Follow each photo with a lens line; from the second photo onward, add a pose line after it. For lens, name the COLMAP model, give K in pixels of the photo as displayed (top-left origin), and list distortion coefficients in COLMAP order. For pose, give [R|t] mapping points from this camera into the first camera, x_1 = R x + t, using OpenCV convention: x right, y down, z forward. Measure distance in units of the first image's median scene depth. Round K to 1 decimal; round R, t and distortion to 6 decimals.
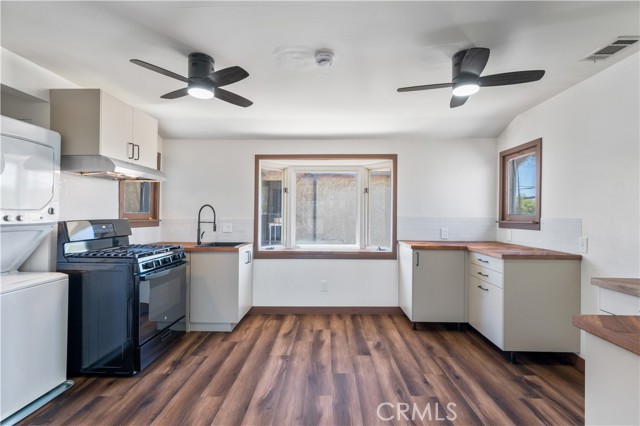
lens RADIAL K [[317.1, 0, 320.2], [0, 317.1, 214.7], [0, 0, 1]] dist [0.003642, 0.001299]
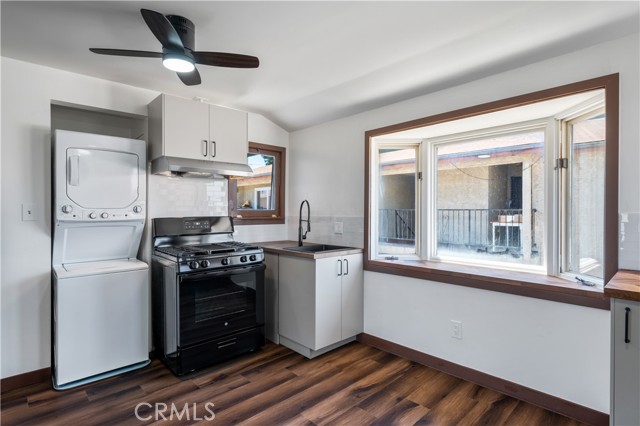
lens RADIAL K [[330.3, 0, 320.1], [0, 330.3, 212.0], [0, 0, 1]] dist [0.001942, -0.000913]
pose [[0.694397, -0.002429, -0.719588, 0.334286], [0.004889, 0.999987, 0.001342, -0.000333], [0.719576, -0.004450, 0.694400, 0.447304]]
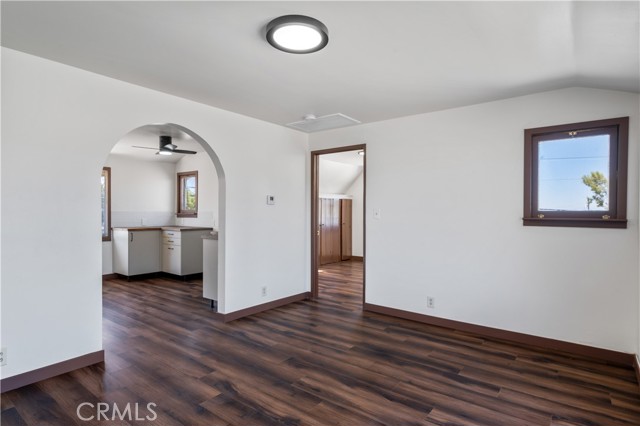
lens RADIAL K [[346.9, 0, 321.2], [0, 346.9, 213.9], [0, 0, 1]] dist [-0.002743, -0.000128]
pose [[0.601676, -0.014419, 0.798610, -0.536961], [-0.000032, 0.999837, 0.018076, -0.013307], [-0.798740, -0.010901, 0.601578, -0.866846]]
